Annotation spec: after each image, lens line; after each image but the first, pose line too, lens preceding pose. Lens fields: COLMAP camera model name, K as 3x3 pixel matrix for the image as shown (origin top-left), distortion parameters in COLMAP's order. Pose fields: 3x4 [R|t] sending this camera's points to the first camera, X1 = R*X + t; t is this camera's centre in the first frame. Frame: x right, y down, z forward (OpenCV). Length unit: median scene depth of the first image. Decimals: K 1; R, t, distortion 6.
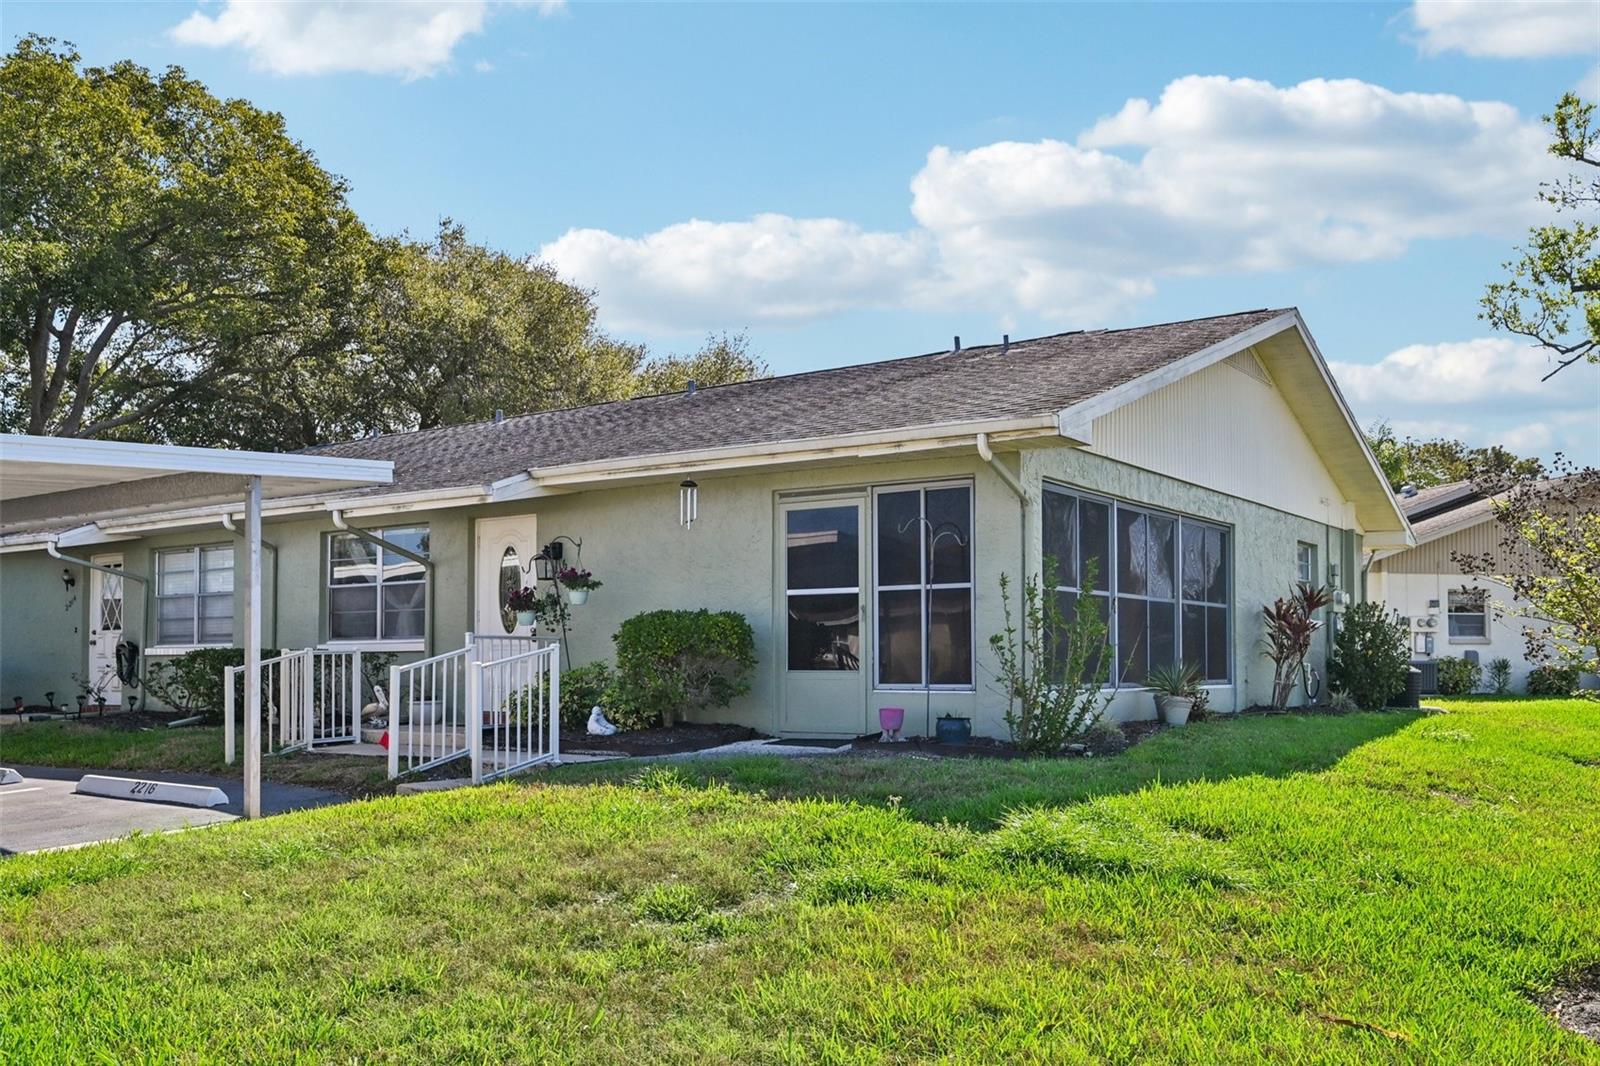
lens RADIAL K [[1463.4, 0, 799.0], [0, 1463.4, 564.4], [0, 0, 1]] dist [-0.076734, -0.002293]
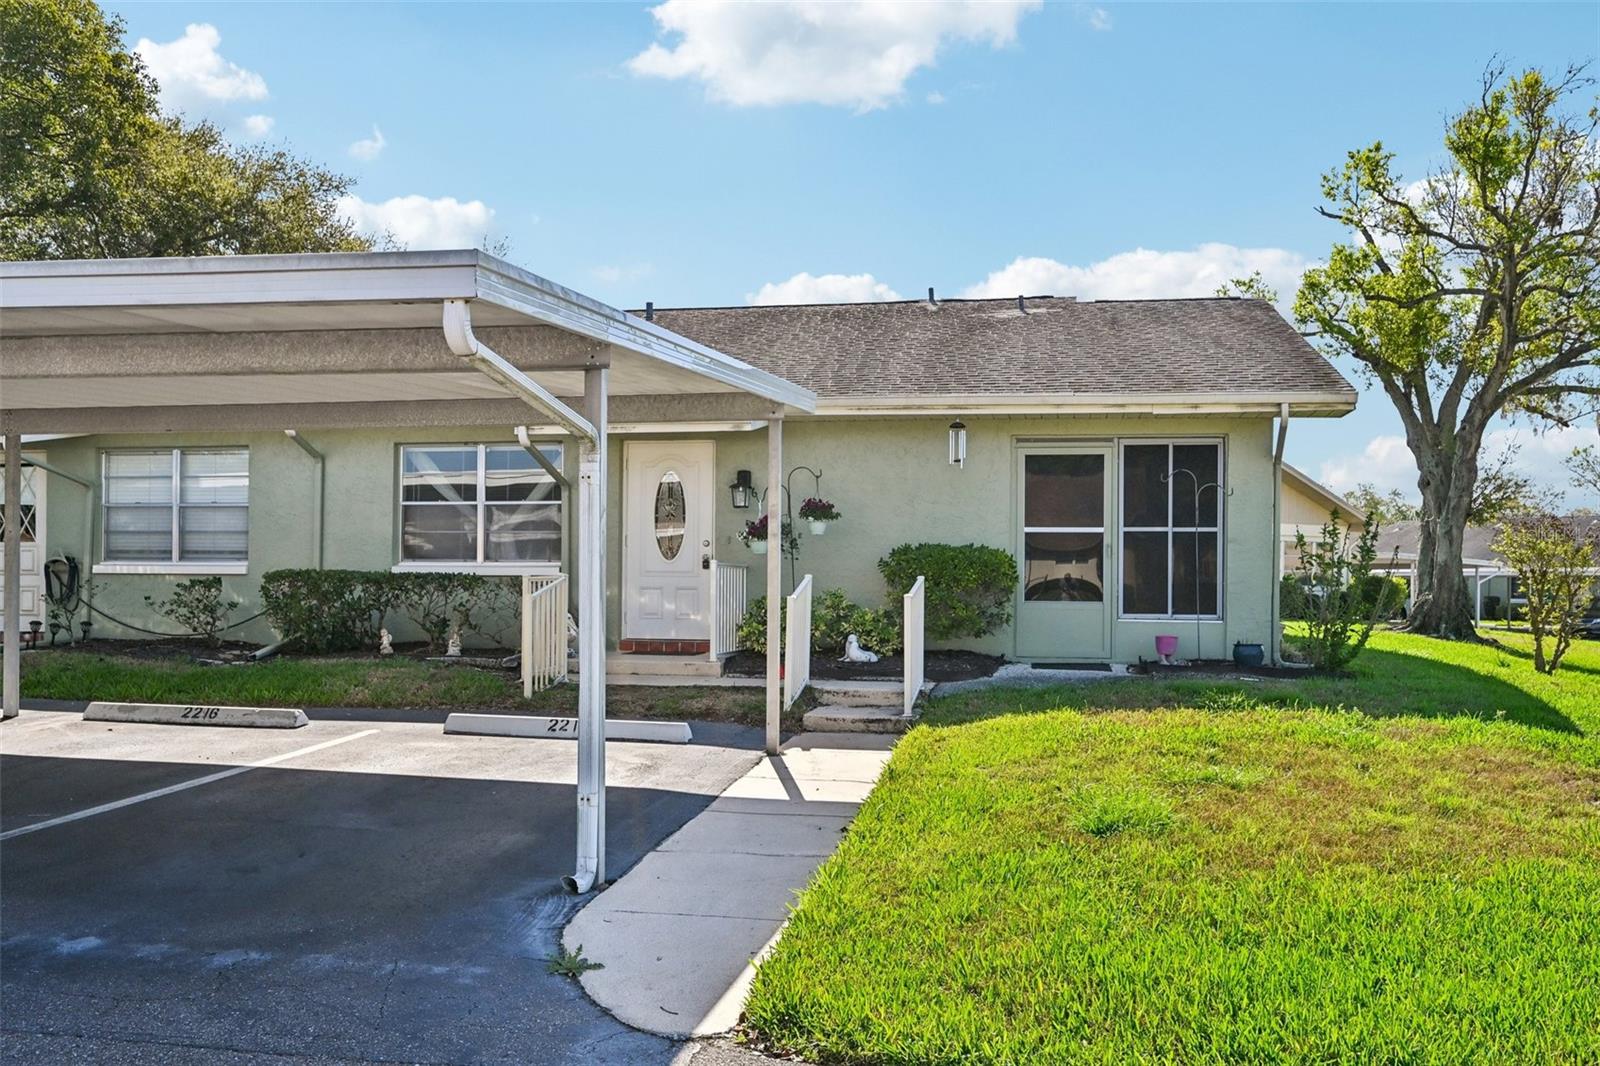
lens RADIAL K [[1463.4, 0, 799.0], [0, 1463.4, 564.4], [0, 0, 1]] dist [-0.076734, -0.002293]
pose [[0.914701, 0.019440, 0.403664, -0.575772], [-0.041393, 0.998096, 0.045729, 0.002082], [-0.402007, -0.058537, 0.913764, 0.069203]]
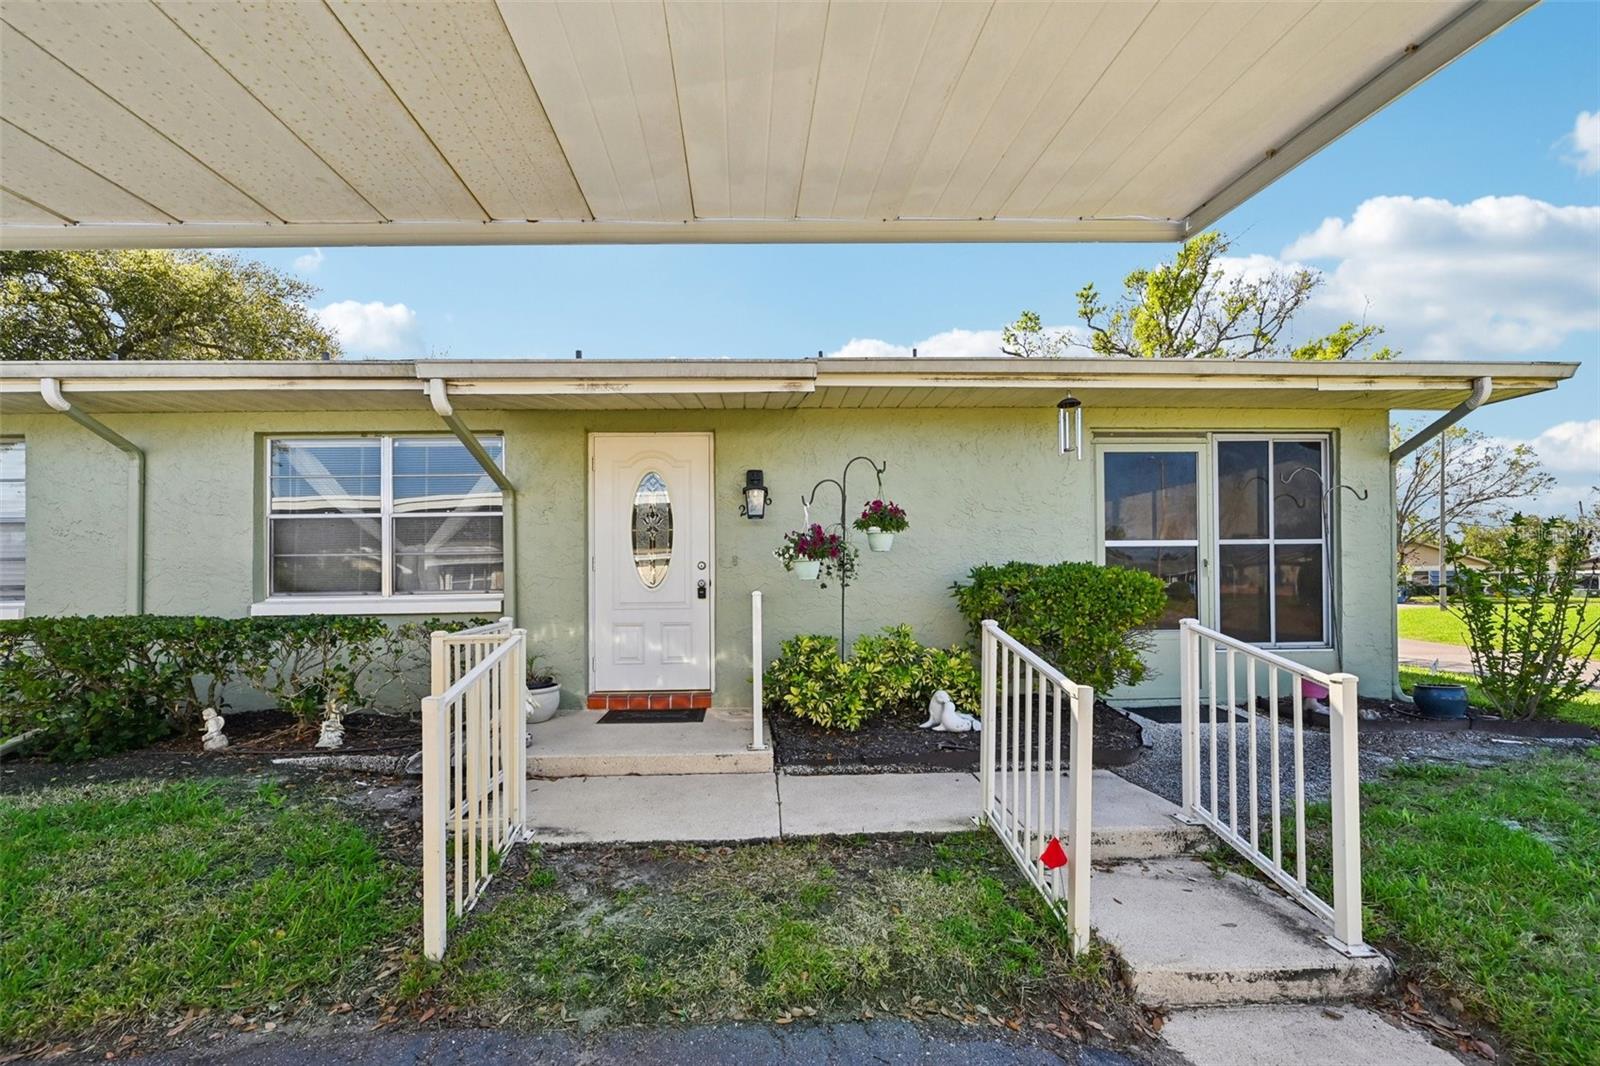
lens RADIAL K [[665.8, 0, 732.8], [0, 665.8, 574.5], [0, 0, 1]] dist [-0.007356, -0.000108]
pose [[0.801419, 0.000925, 0.598103, -0.416017], [-0.033337, 0.998513, 0.043125, 0.027021], [-0.597174, -0.054501, 0.800258, 0.777087]]
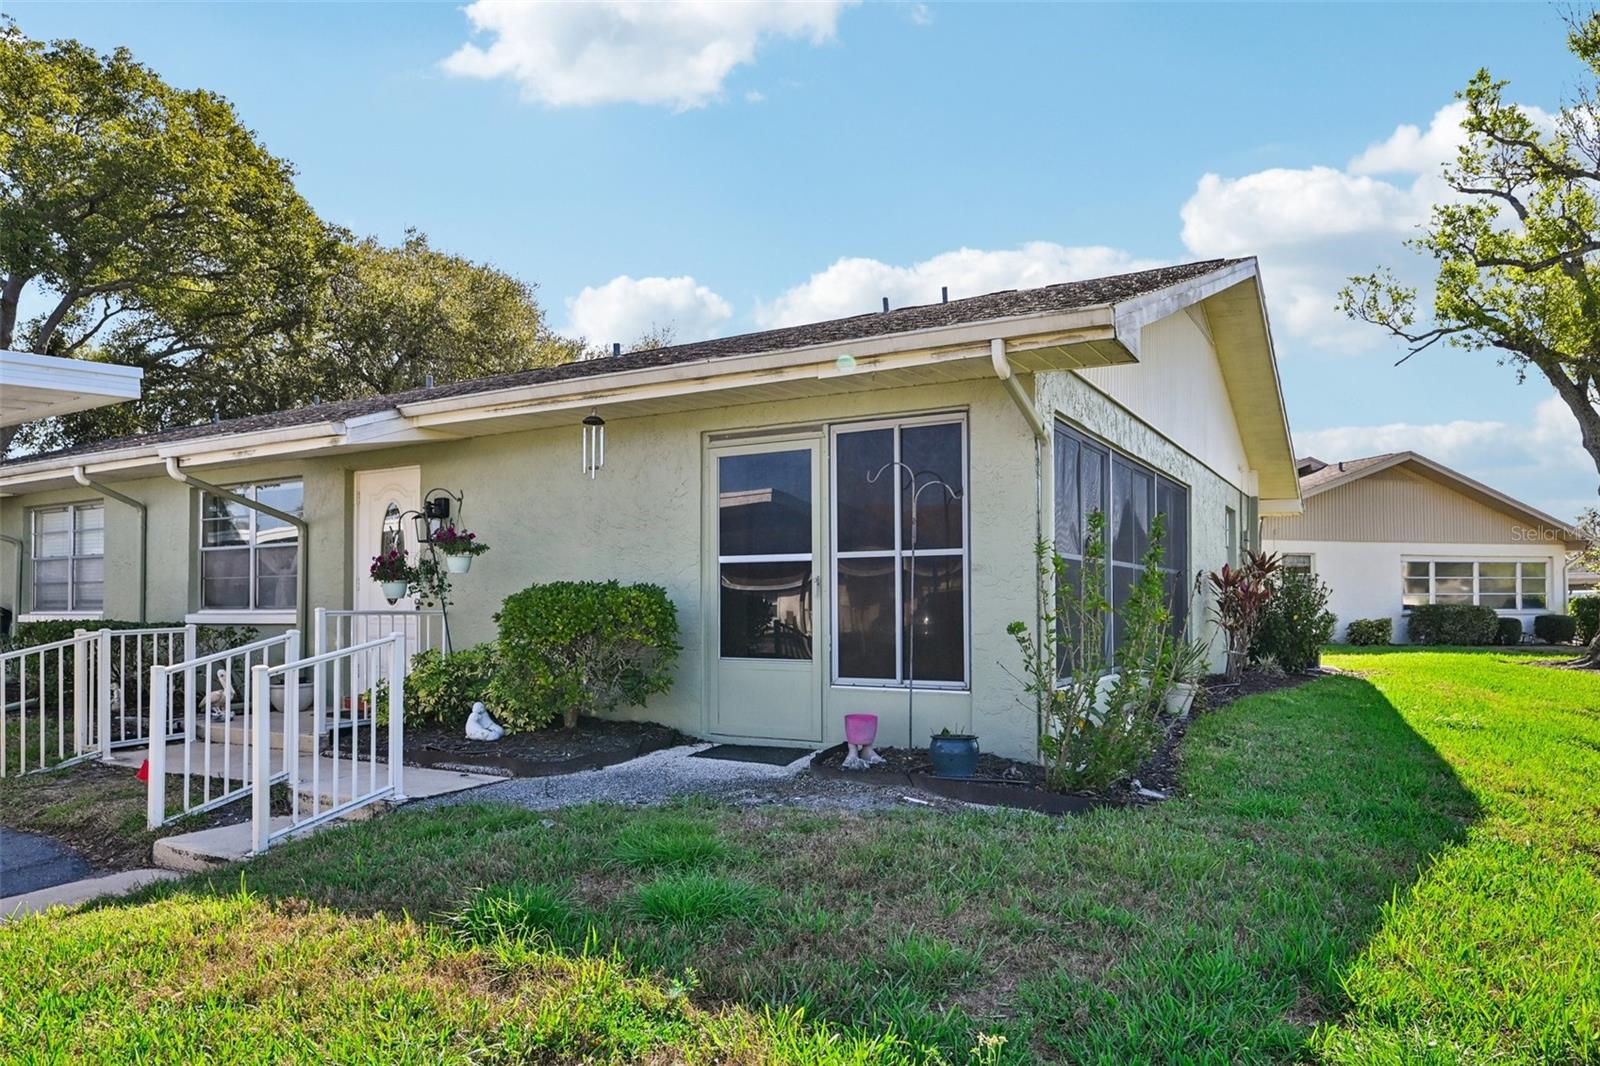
lens RADIAL K [[1055.8, 0, 797.0], [0, 1055.8, 569.1], [0, 0, 1]] dist [-0.016202, -0.004035]
pose [[0.996879, 0.001328, 0.078936, -0.010868], [-0.004175, 0.999347, 0.035905, 0.003425], [-0.078837, -0.036122, 0.996233, 0.405104]]
